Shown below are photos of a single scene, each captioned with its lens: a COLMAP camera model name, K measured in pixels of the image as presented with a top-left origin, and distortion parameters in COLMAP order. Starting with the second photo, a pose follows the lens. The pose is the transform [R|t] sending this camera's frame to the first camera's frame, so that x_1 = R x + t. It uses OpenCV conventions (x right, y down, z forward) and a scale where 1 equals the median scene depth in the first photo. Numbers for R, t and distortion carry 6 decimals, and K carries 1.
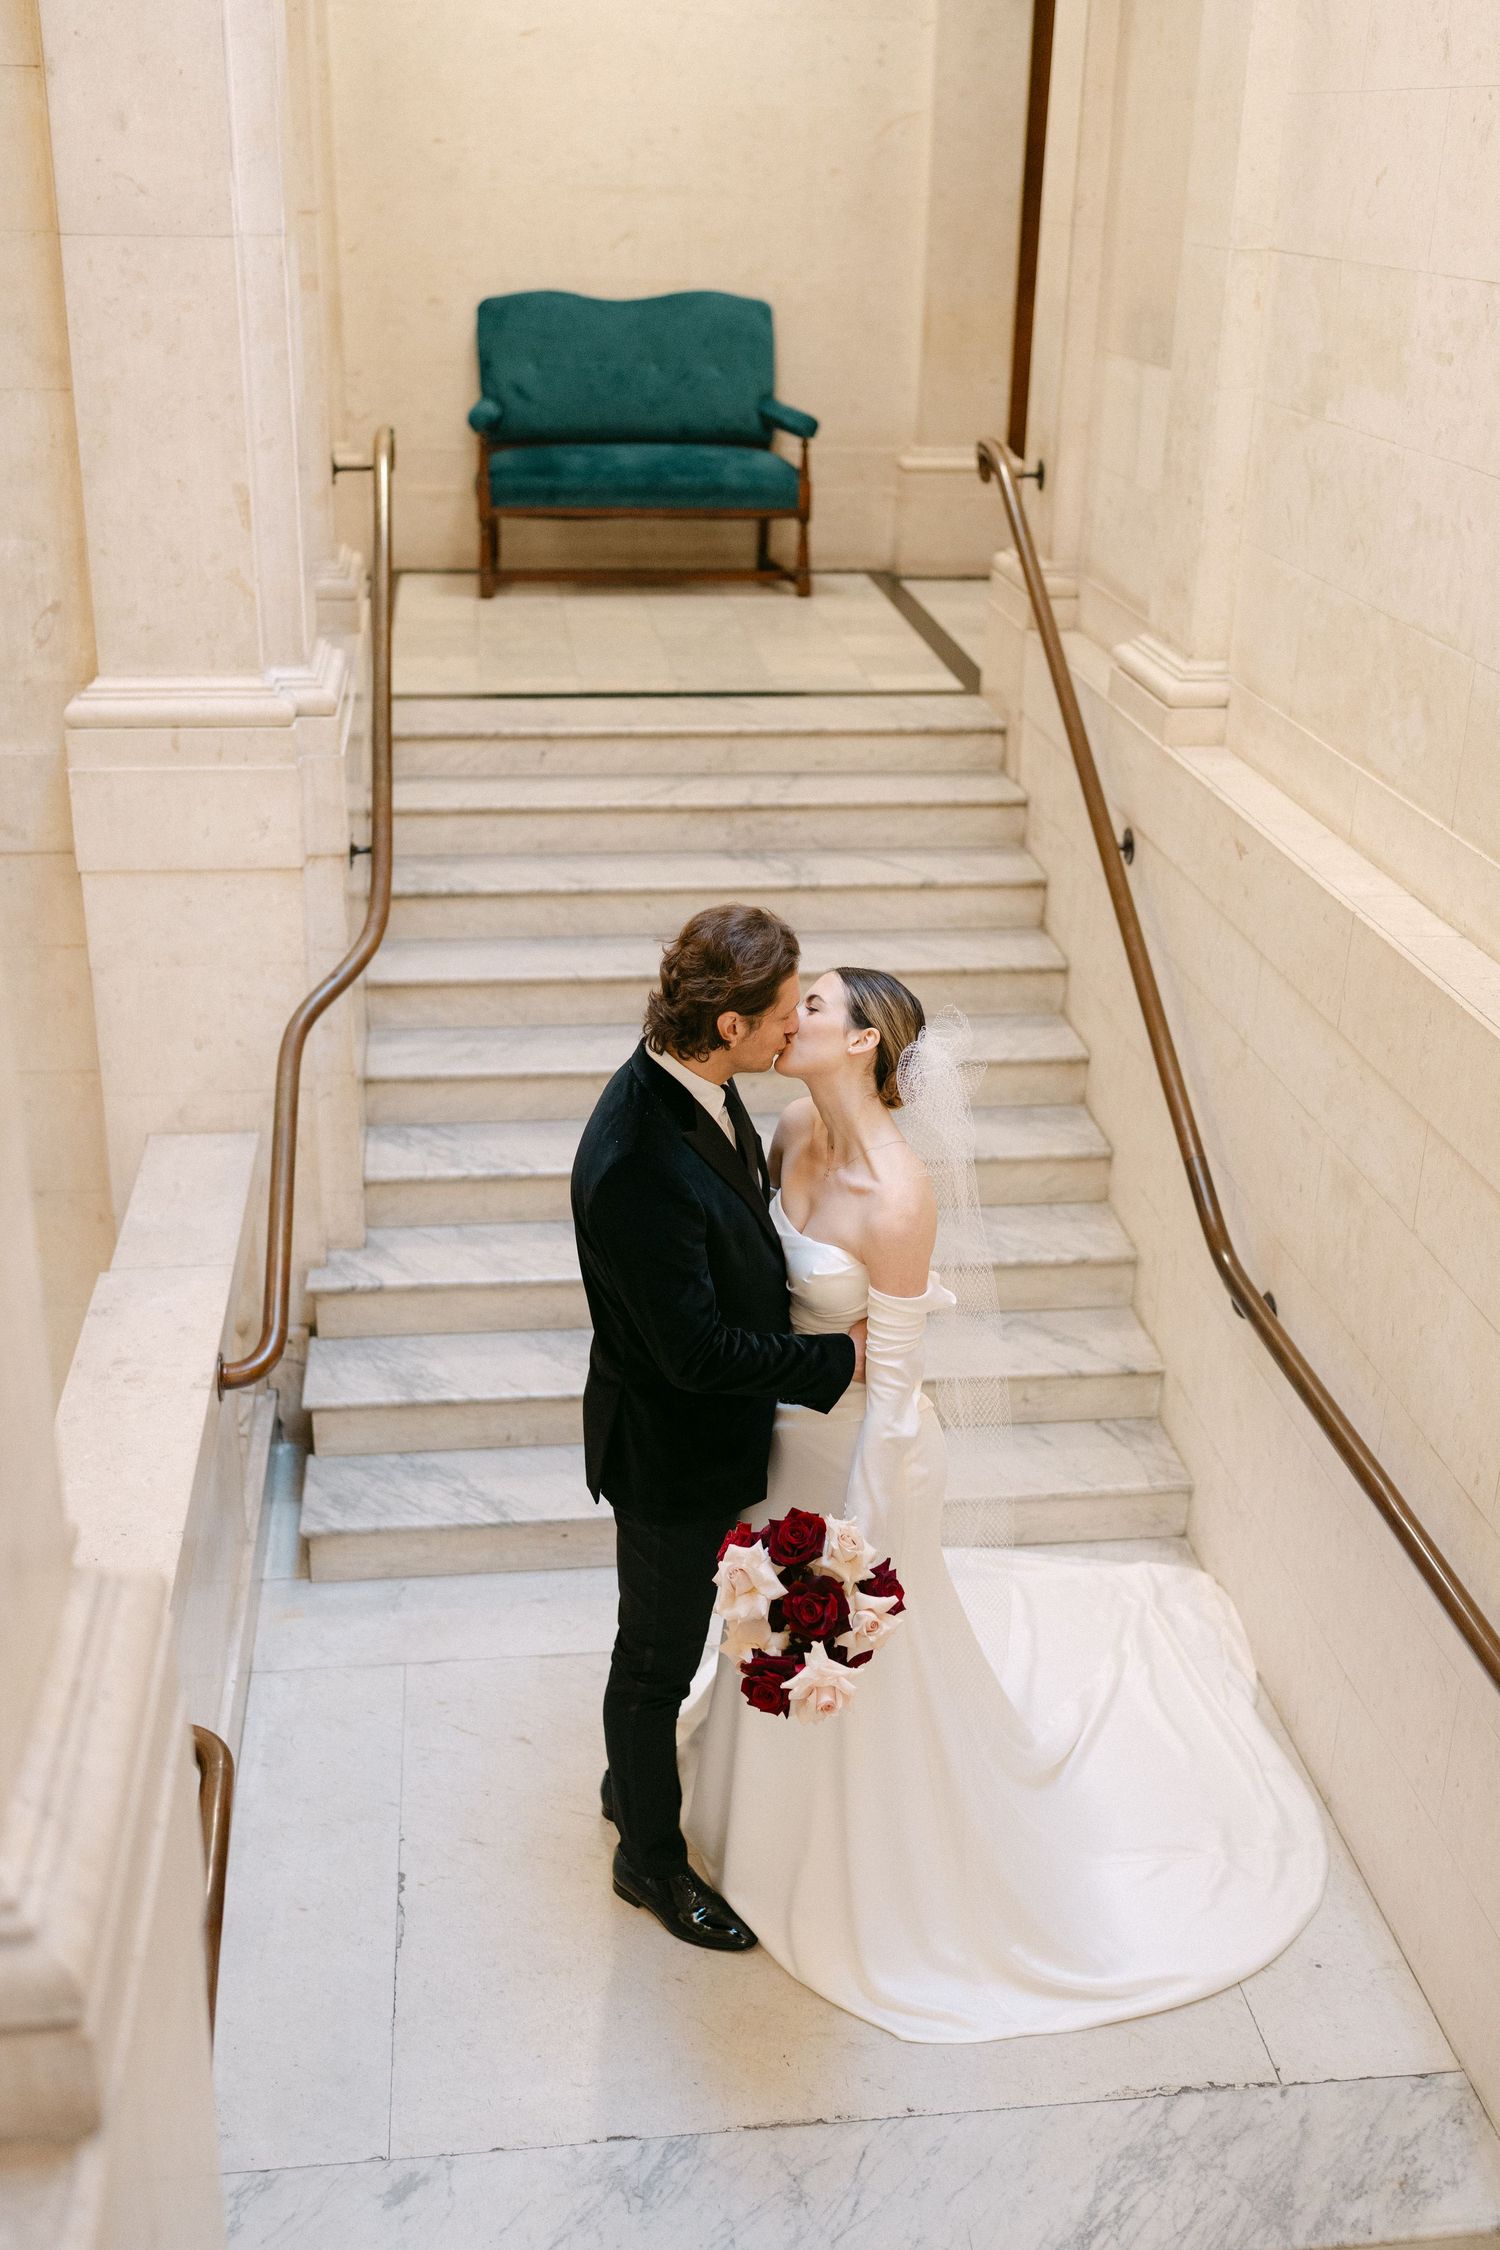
lens RADIAL K [[2340.8, 0, 750.0], [0, 2340.8, 1125.0], [0, 0, 1]] dist [-0.009512, 0.022602]
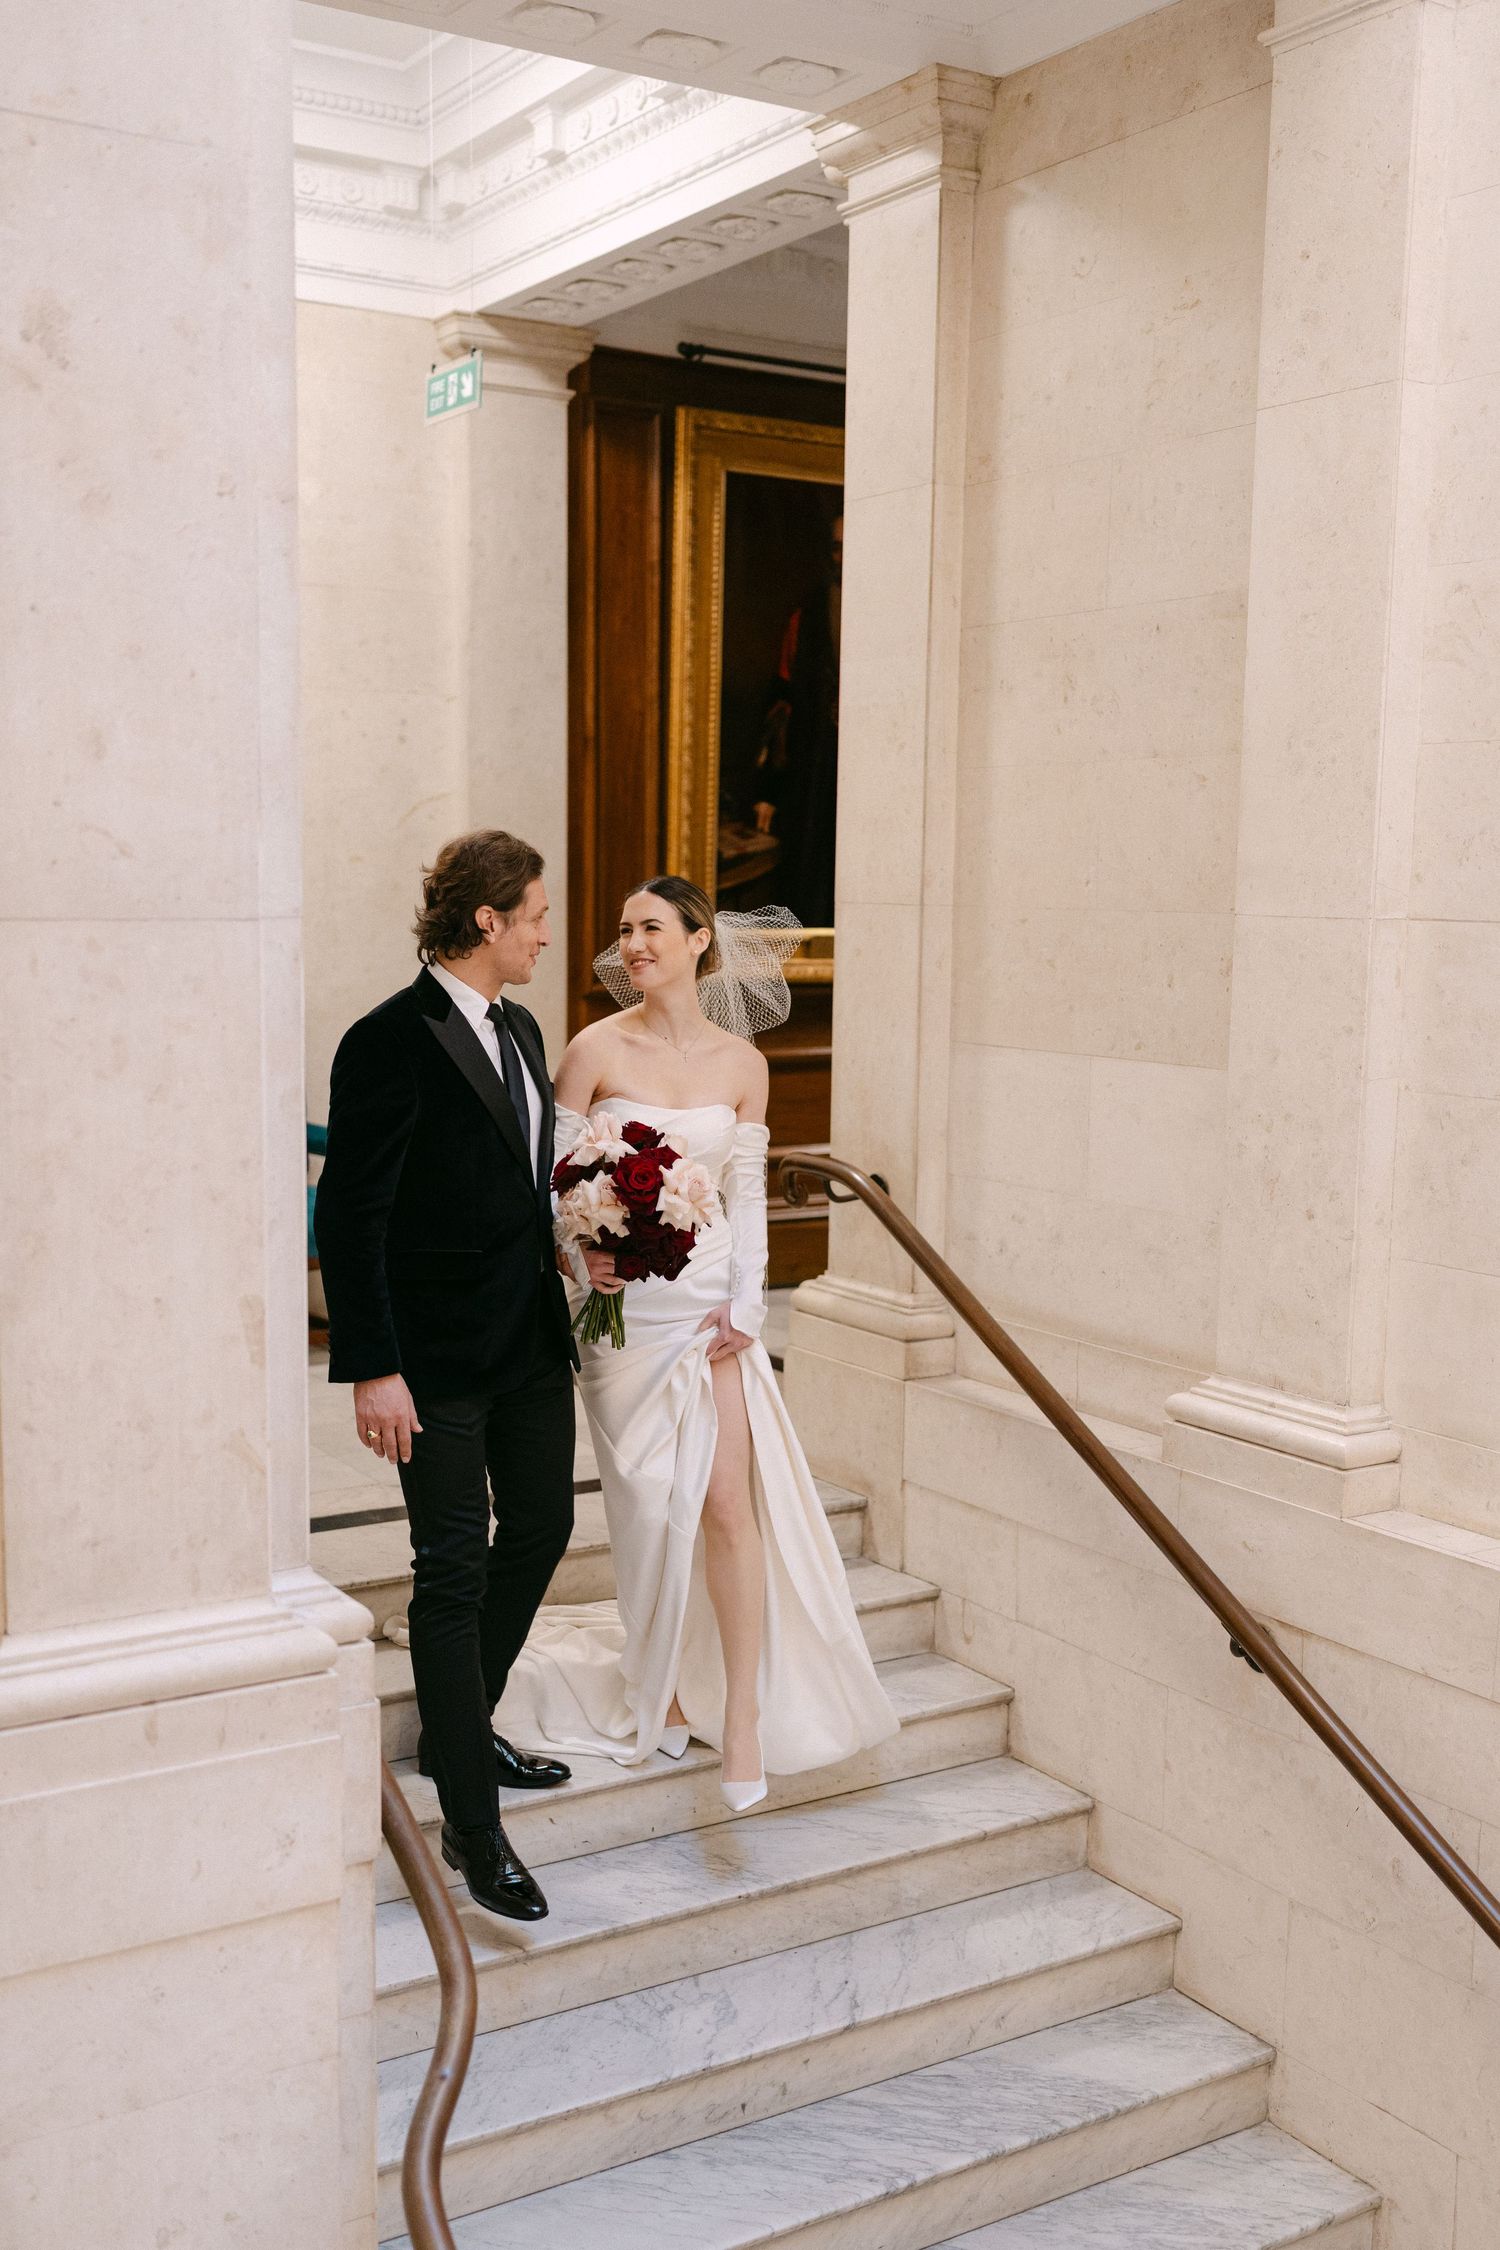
lens RADIAL K [[2385.1, 0, 756.7], [0, 2385.1, 1220.0], [0, 0, 1]] dist [0.002260, 0.010023]
pose [[0.897113, -0.069209, 0.436347, -0.334270], [0.174486, 0.962867, -0.206016, -0.125920], [-0.405886, 0.260956, 0.875876, 0.347981]]
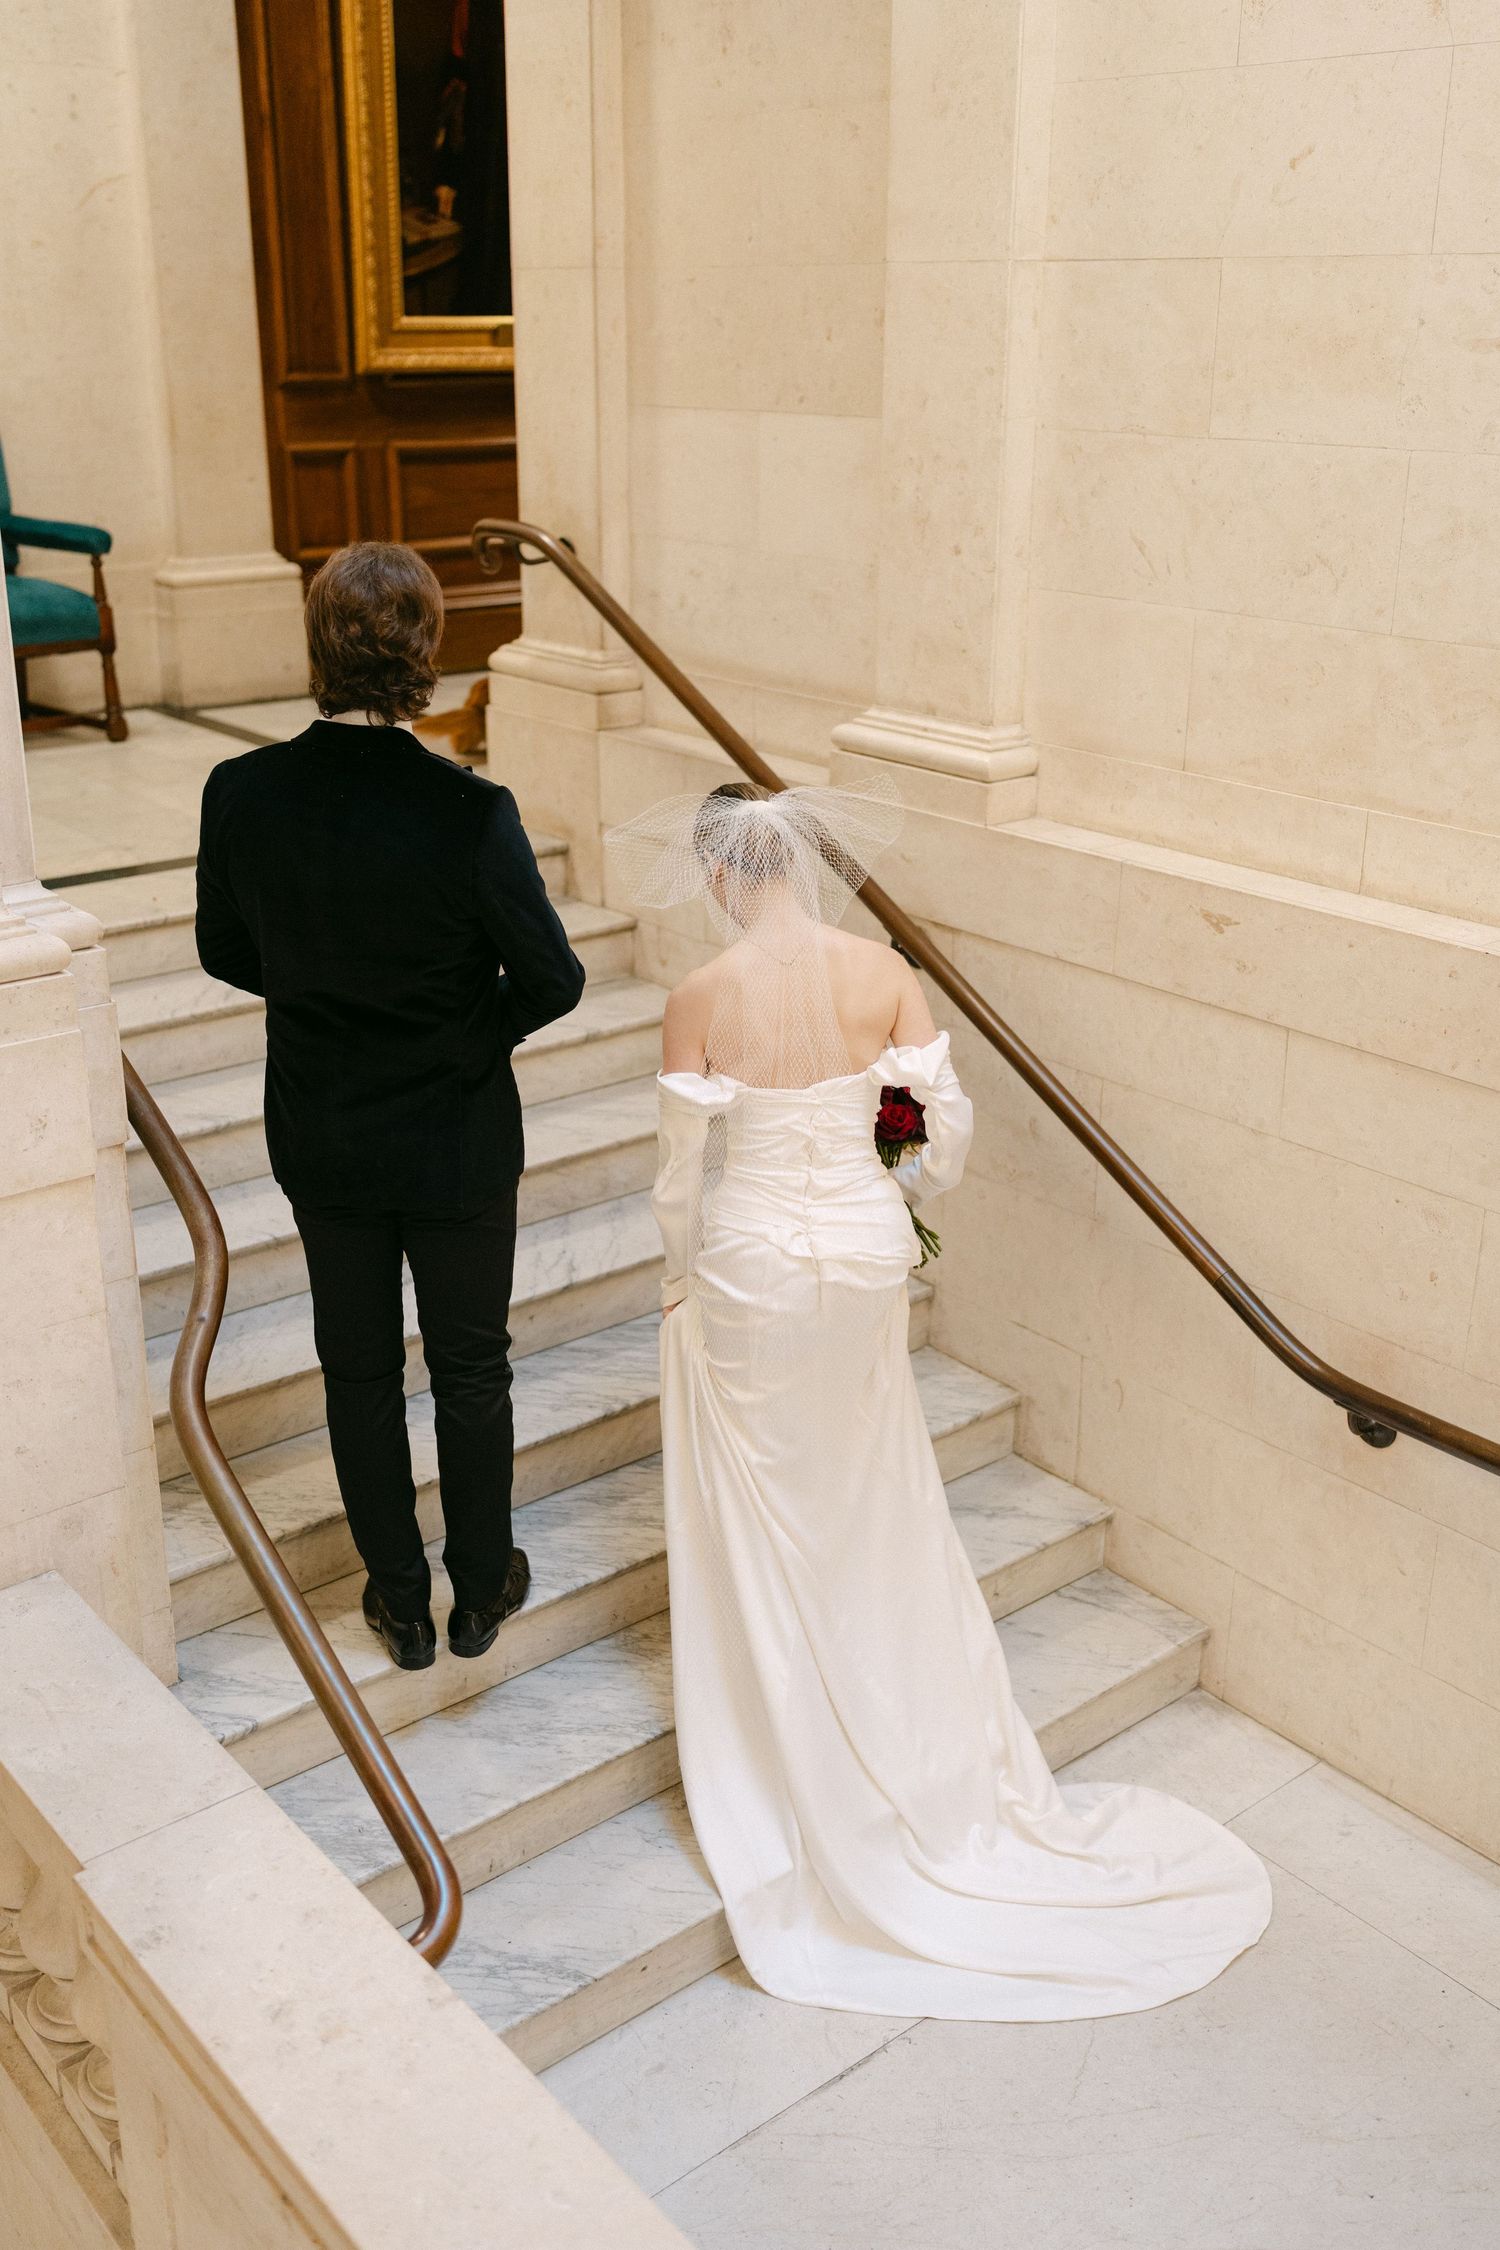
lens RADIAL K [[2183.1, 0, 750.0], [0, 2183.1, 1125.0], [0, 0, 1]] dist [-0.007240, 0.014447]
pose [[0.835095, -0.206514, 0.509872, -0.333353], [0.225054, 0.974002, 0.025895, -0.092350], [-0.501964, 0.093124, 0.859861, 0.342773]]
